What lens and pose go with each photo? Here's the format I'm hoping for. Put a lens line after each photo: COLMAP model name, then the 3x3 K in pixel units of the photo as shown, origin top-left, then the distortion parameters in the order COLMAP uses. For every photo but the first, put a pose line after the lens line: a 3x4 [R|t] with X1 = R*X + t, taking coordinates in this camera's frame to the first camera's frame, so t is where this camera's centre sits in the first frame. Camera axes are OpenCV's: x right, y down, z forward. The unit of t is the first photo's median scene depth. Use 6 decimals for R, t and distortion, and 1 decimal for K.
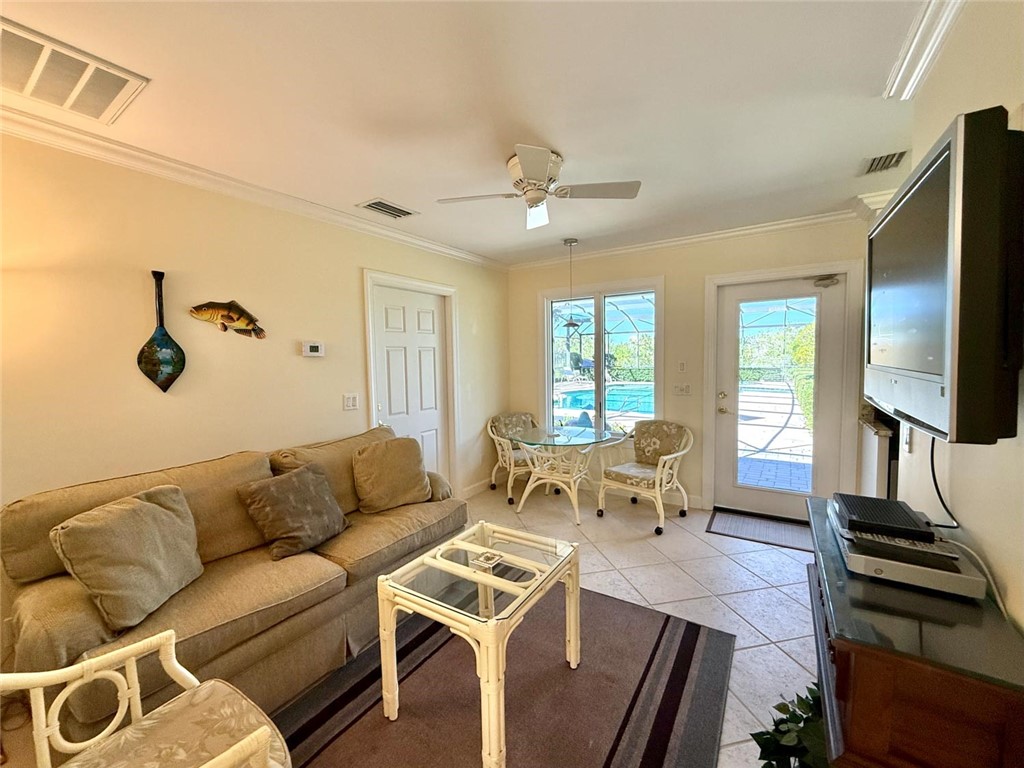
lens RADIAL K [[409.1, 0, 512.0], [0, 409.1, 384.0], [0, 0, 1]] dist [-0.001801, -0.000622]
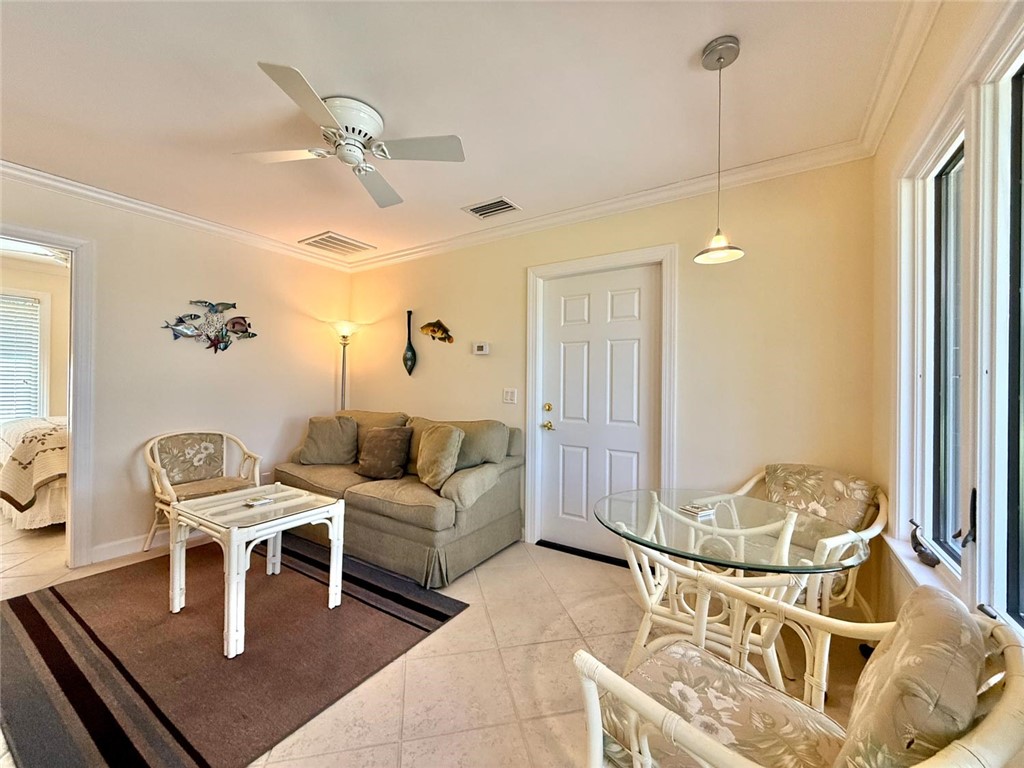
lens RADIAL K [[409.1, 0, 512.0], [0, 409.1, 384.0], [0, 0, 1]] dist [-0.001801, -0.000622]
pose [[0.007370, 0.015131, -0.999858, 0.883253], [-0.078292, 0.996825, 0.014508, -0.004297], [0.996903, 0.078174, 0.008531, 1.283792]]
